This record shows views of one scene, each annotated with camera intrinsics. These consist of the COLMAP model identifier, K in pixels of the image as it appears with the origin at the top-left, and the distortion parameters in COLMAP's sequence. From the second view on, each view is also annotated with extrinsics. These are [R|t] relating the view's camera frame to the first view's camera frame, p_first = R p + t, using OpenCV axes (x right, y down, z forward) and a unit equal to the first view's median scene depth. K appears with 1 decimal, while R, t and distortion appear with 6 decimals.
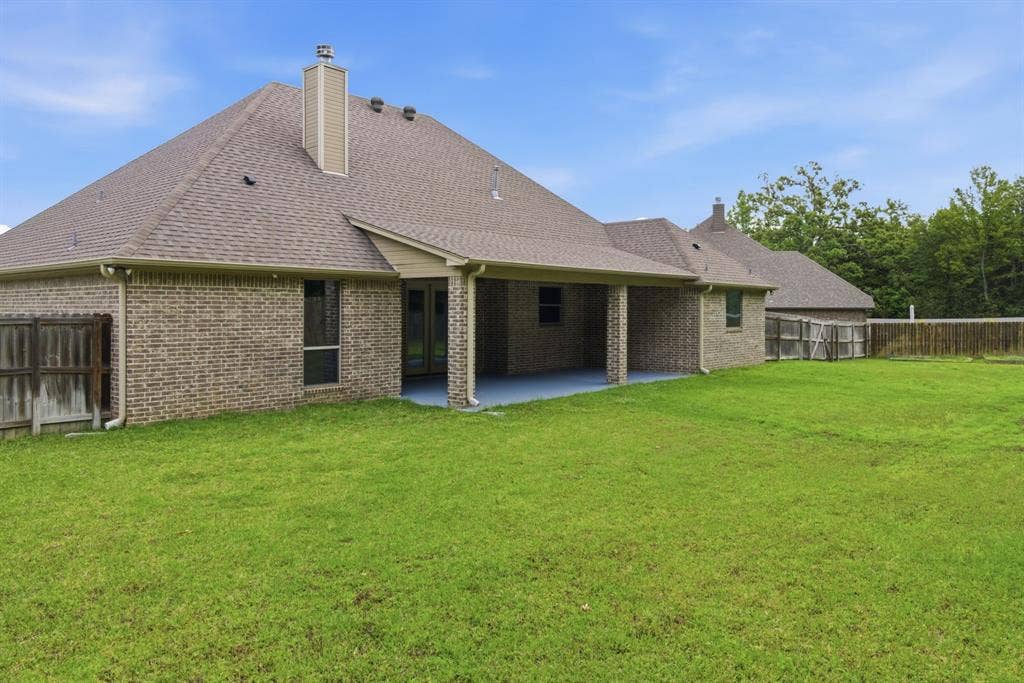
lens RADIAL K [[690.3, 0, 509.8], [0, 690.3, 312.5], [0, 0, 1]] dist [0.003711, -0.001686]
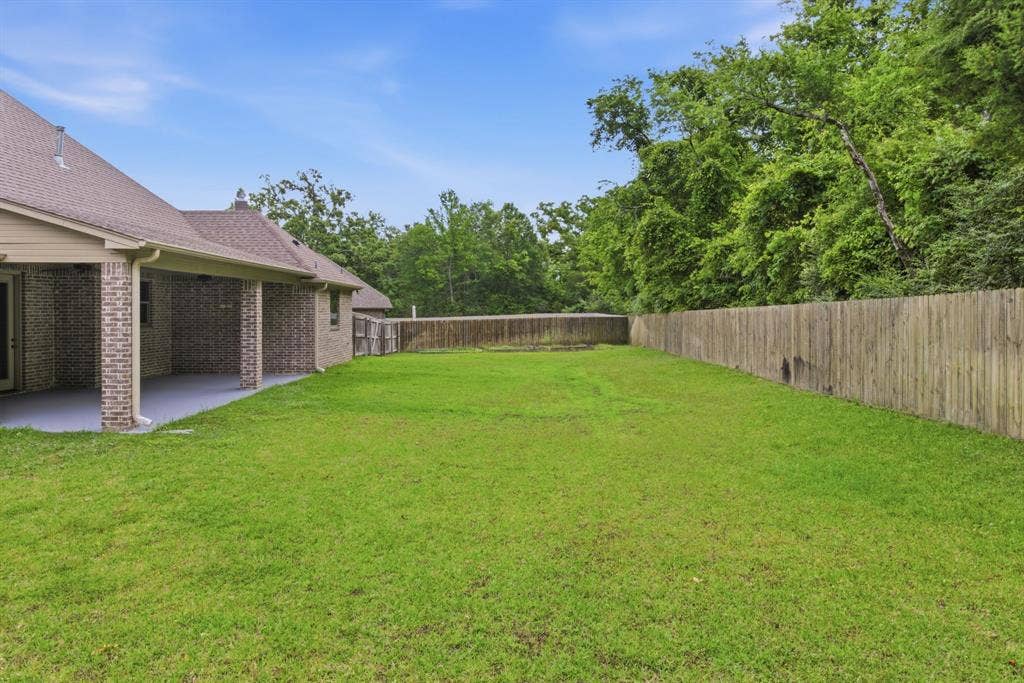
lens RADIAL K [[690.3, 0, 509.8], [0, 690.3, 312.5], [0, 0, 1]] dist [0.003711, -0.001686]
pose [[0.766474, -0.003592, 0.642265, -0.091021], [0.004288, 0.999991, 0.000475, 0.002131], [-0.642261, 0.002390, 0.766482, 0.043446]]
